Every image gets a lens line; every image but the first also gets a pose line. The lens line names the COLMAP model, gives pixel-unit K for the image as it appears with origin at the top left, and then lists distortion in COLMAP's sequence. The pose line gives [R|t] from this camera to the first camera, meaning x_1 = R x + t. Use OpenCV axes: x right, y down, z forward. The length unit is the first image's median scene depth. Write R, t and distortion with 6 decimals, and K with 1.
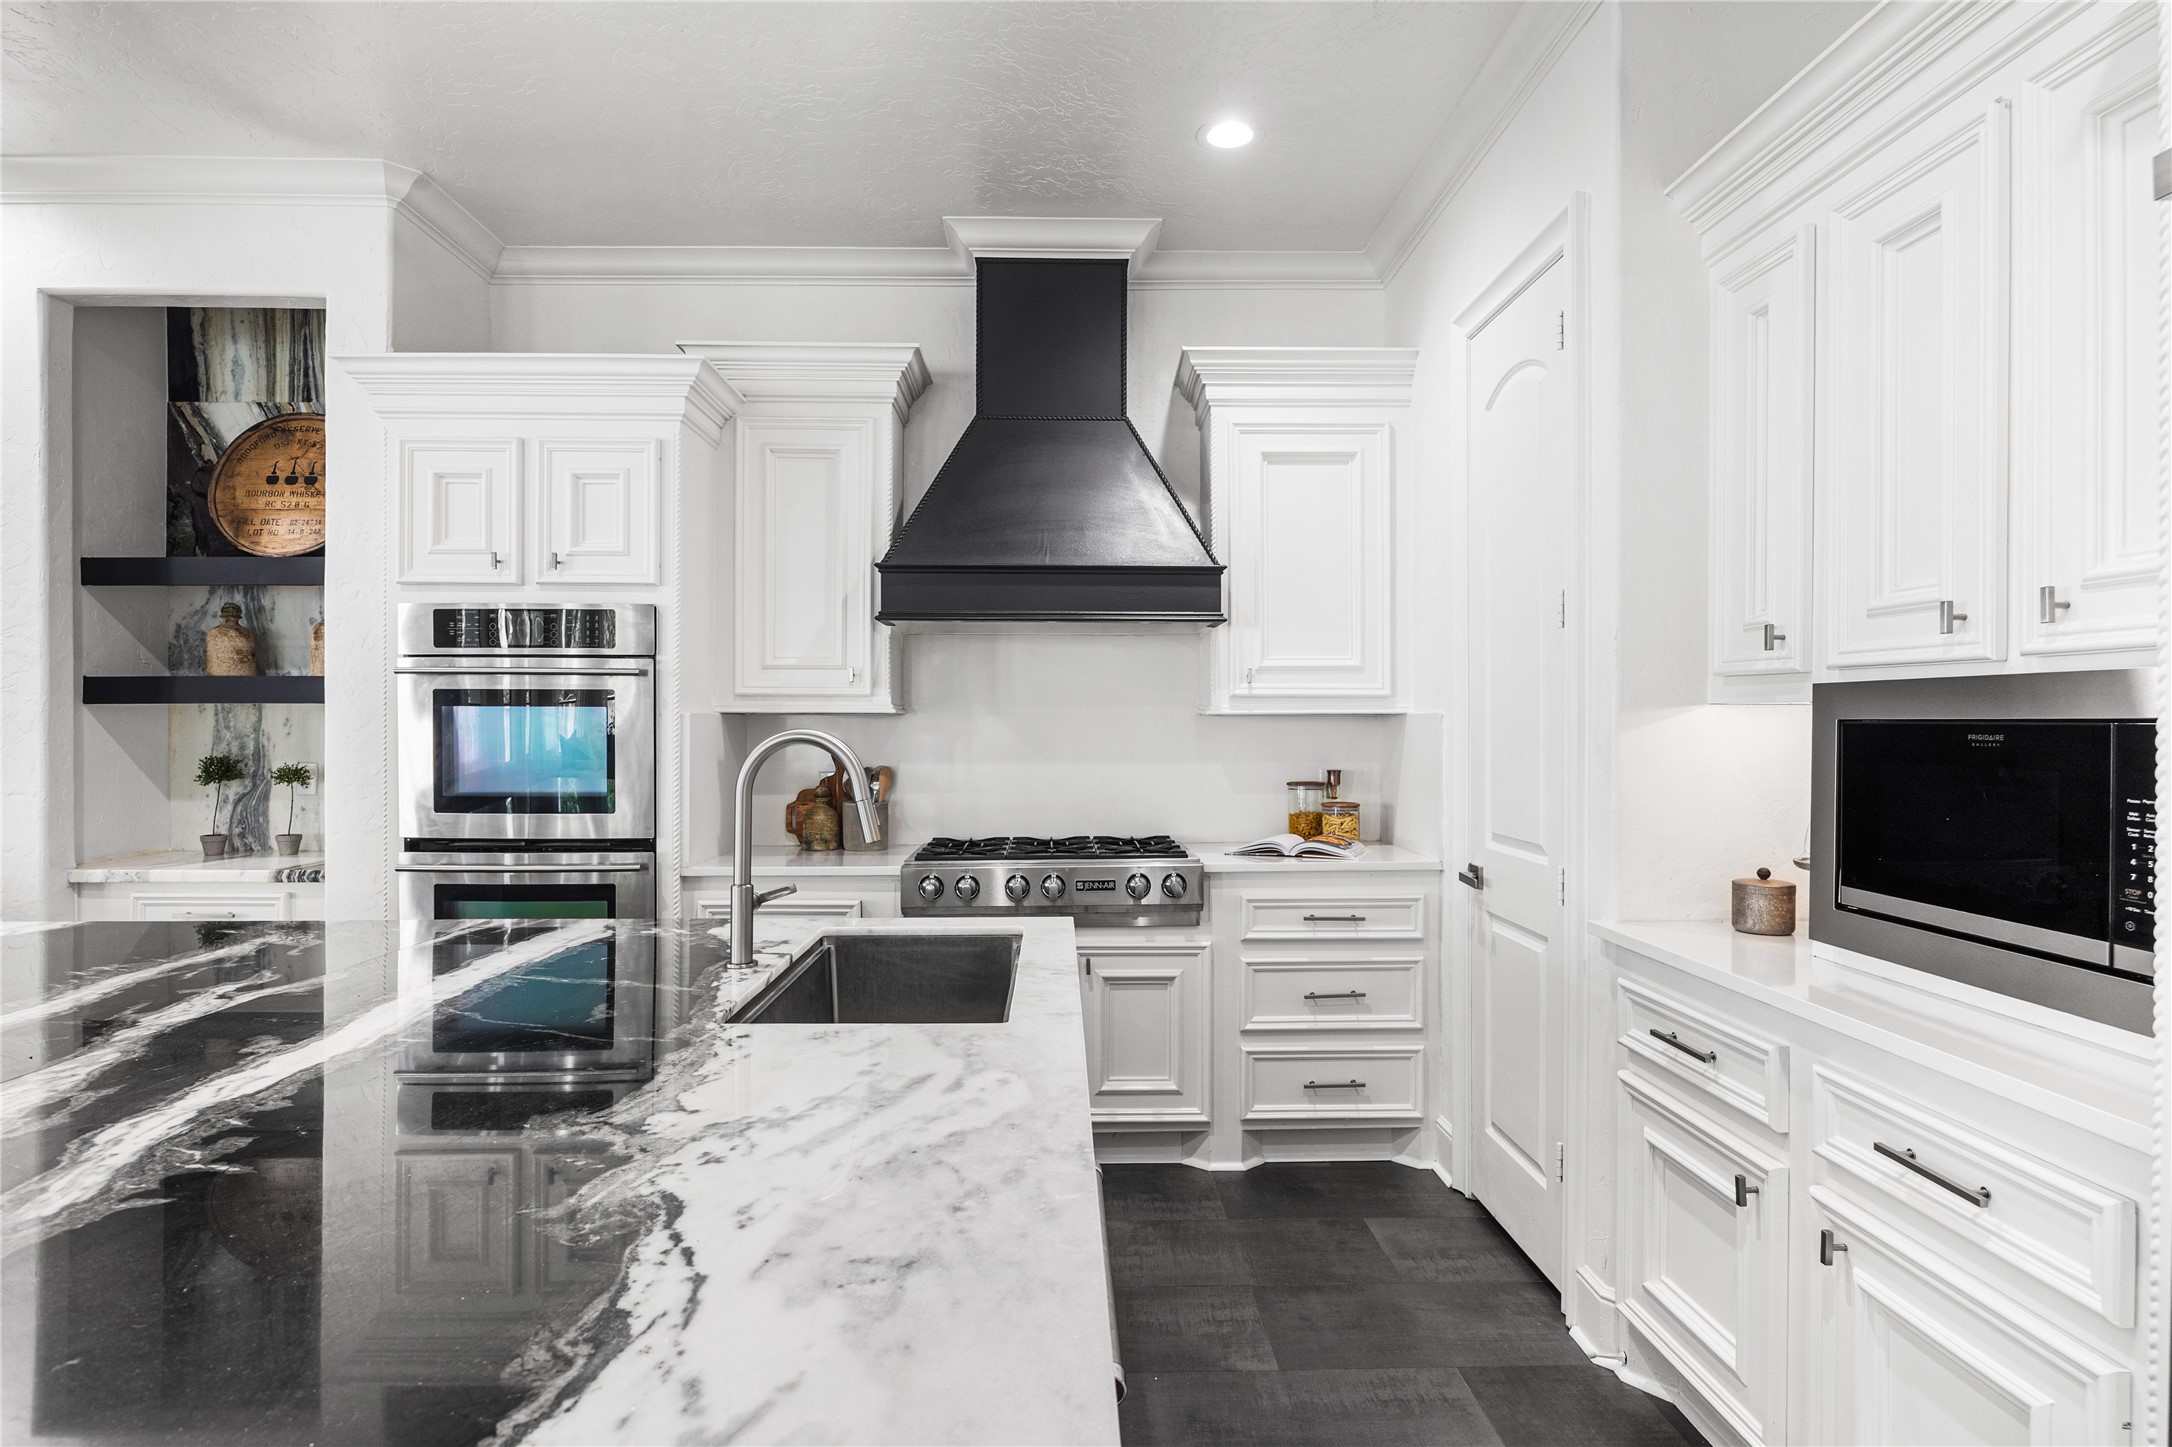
lens RADIAL K [[1188.2, 0, 1086.1], [0, 1188.2, 728.7], [0, 0, 1]] dist [-0.006960, 0.001517]
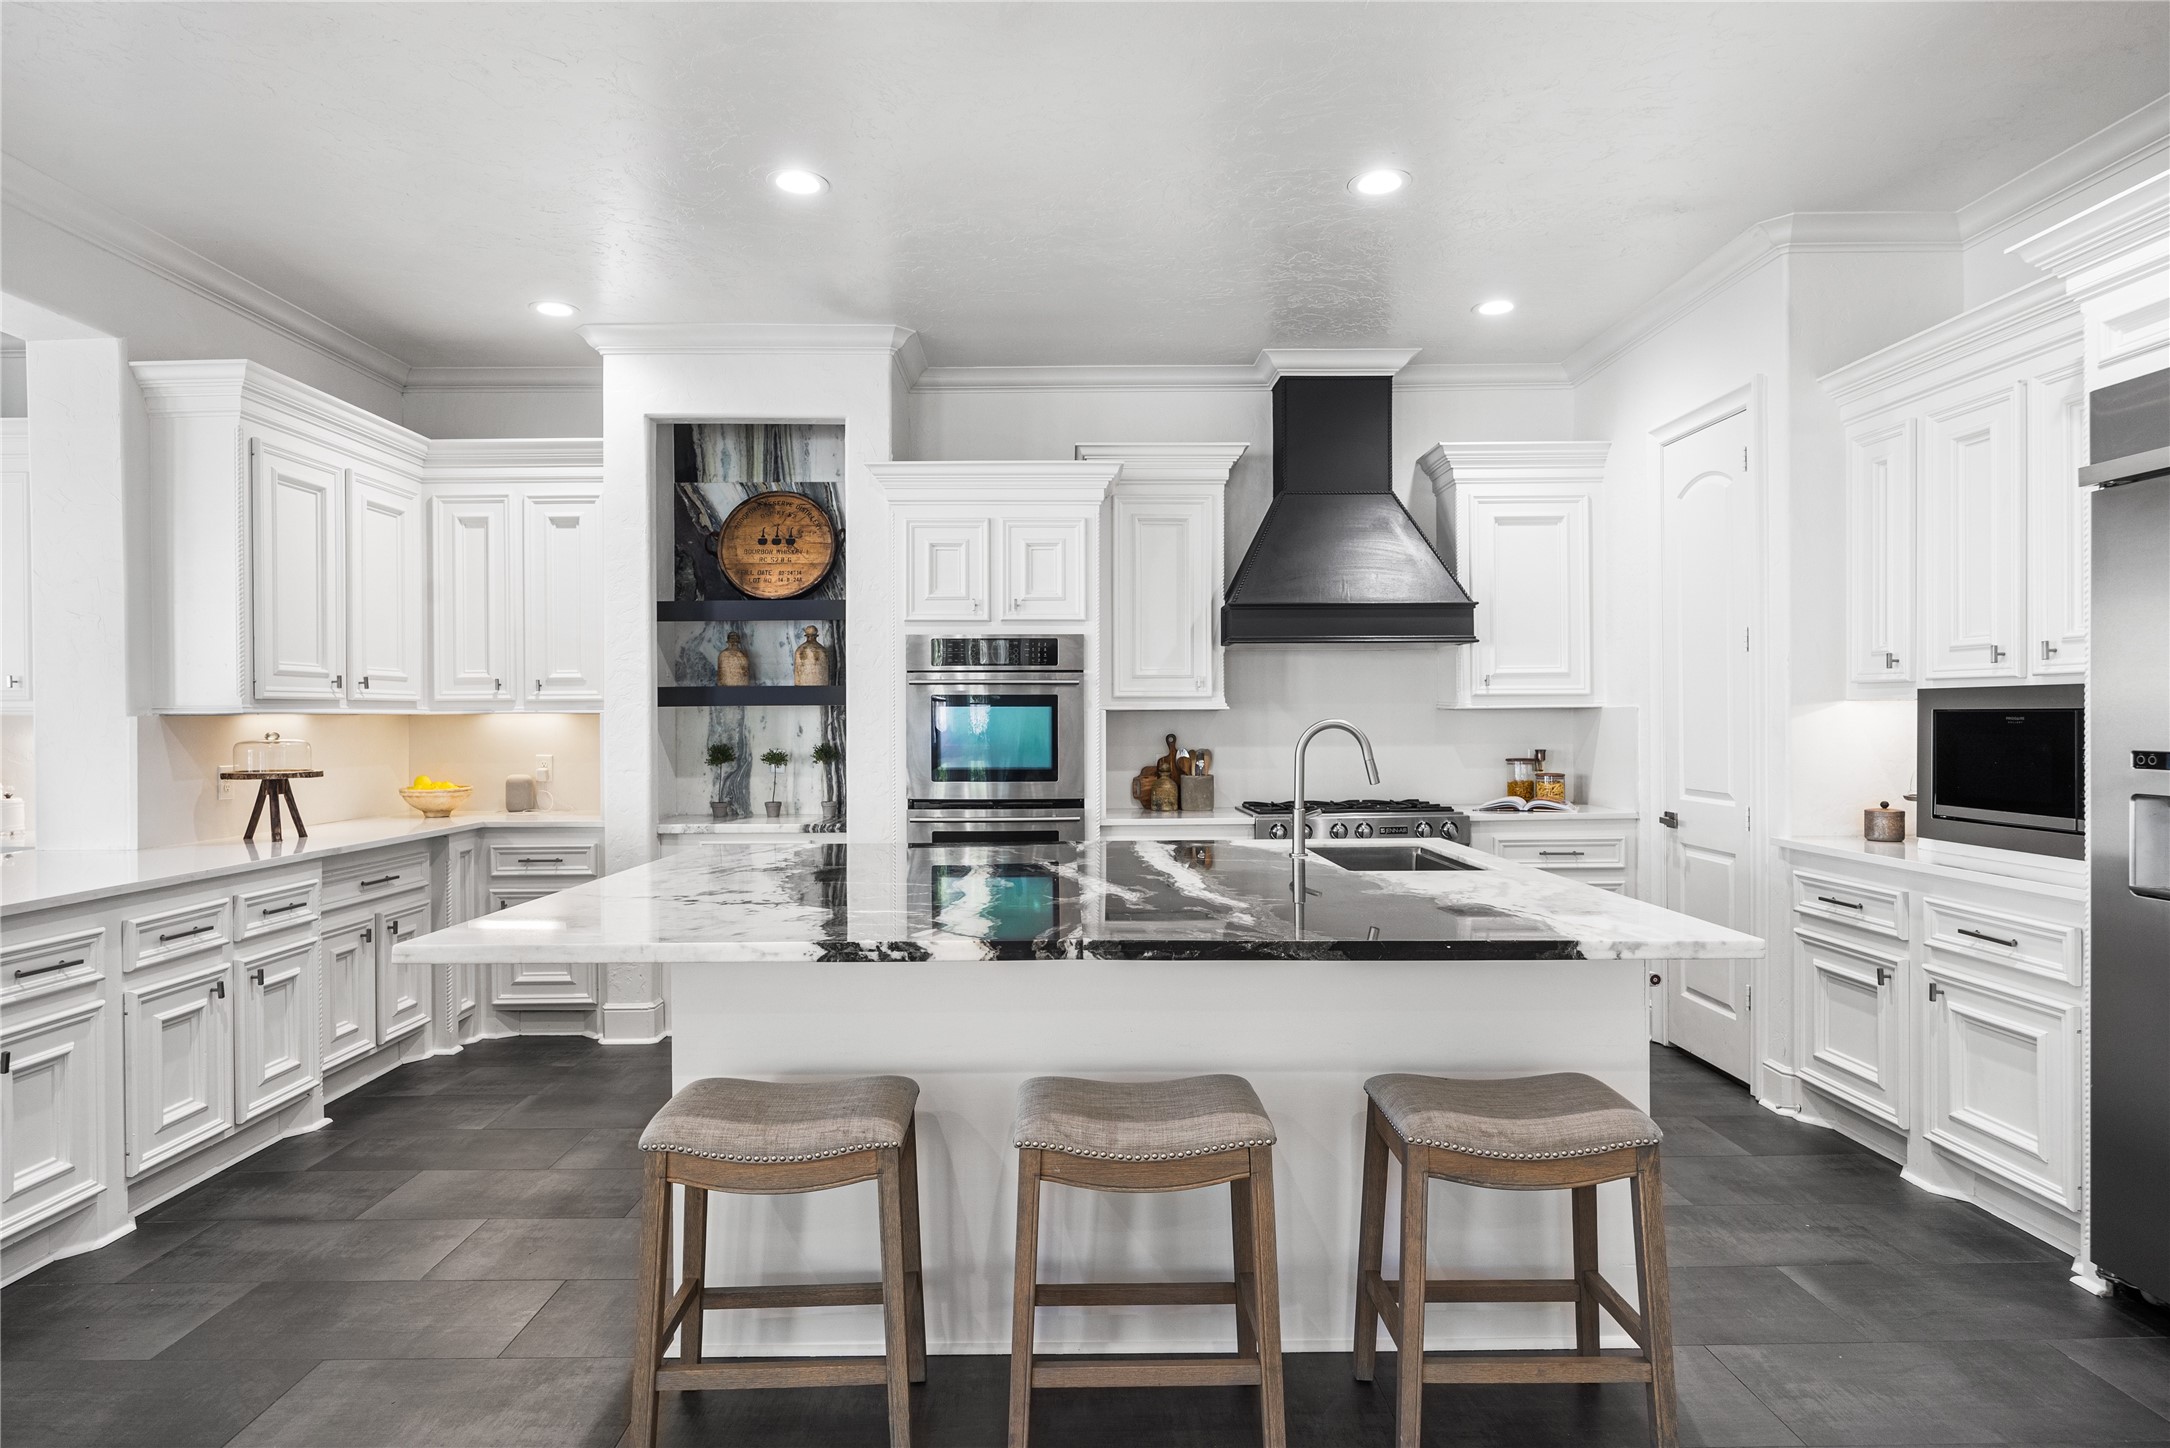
lens RADIAL K [[1250.9, 0, 1084.2], [0, 1250.9, 719.0], [0, 0, 1]] dist [0.003533, -0.002227]
pose [[0.999903, -0.006971, -0.012065, -0.332877], [0.006922, 0.999968, -0.004067, 0.002781], [0.012093, 0.003983, 0.999919, -0.481760]]
